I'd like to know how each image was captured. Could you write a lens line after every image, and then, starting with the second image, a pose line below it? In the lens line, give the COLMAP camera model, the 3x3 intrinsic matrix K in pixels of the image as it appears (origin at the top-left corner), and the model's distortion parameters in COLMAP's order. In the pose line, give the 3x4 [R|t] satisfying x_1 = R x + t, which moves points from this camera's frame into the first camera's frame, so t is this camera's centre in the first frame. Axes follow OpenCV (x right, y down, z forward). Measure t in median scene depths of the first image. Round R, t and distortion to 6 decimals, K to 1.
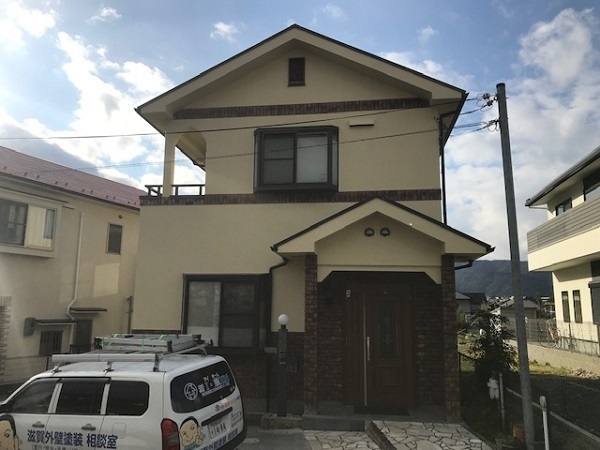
lens RADIAL K [[492.3, 0, 296.3], [0, 492.3, 225.1], [0, 0, 1]] dist [0.033304, -0.045477]
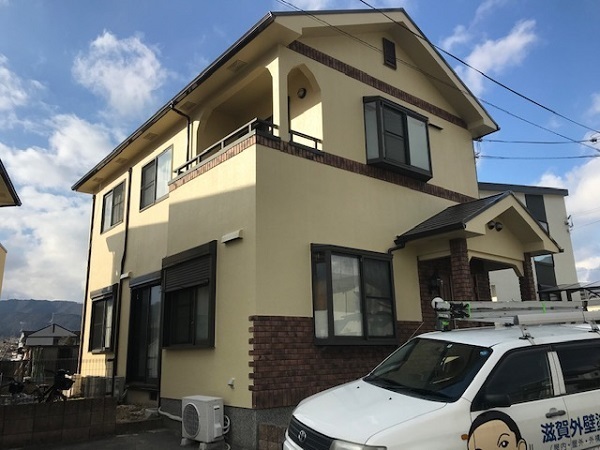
lens RADIAL K [[492.3, 0, 296.8], [0, 492.3, 223.7], [0, 0, 1]] dist [0.033304, -0.045477]
pose [[0.684886, 0.155284, 0.711912, -0.819846], [-0.096562, 0.987753, -0.122555, 0.168013], [-0.722224, 0.015193, 0.691492, 0.498236]]
